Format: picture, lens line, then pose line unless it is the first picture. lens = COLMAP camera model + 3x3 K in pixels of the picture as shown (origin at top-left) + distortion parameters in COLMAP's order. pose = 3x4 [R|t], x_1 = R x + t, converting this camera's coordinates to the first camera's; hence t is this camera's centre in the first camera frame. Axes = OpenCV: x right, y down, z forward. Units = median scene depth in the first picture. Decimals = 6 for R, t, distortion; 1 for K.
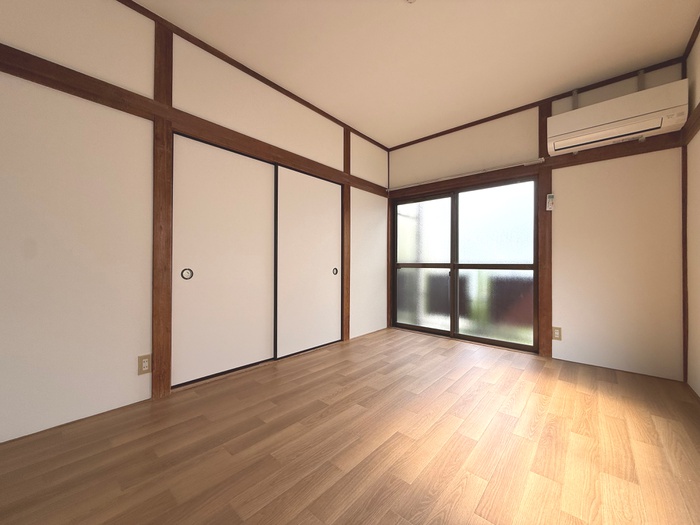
lens RADIAL K [[277.9, 0, 347.5], [0, 277.9, 263.0], [0, 0, 1]] dist [-0.002457, -0.000345]
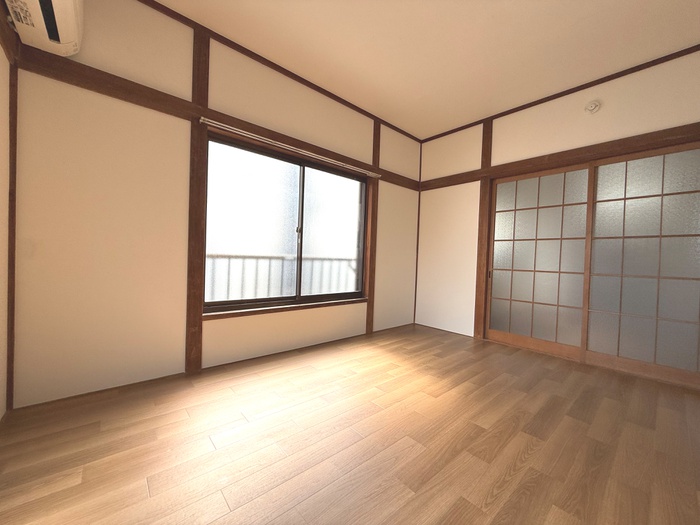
lens RADIAL K [[277.9, 0, 347.5], [0, 277.9, 263.0], [0, 0, 1]] dist [-0.002457, -0.000345]
pose [[-0.990677, -0.041161, 0.129865, 0.316503], [-0.039469, 0.999099, 0.015580, 0.015789], [-0.130389, 0.010309, -0.991409, 1.649728]]
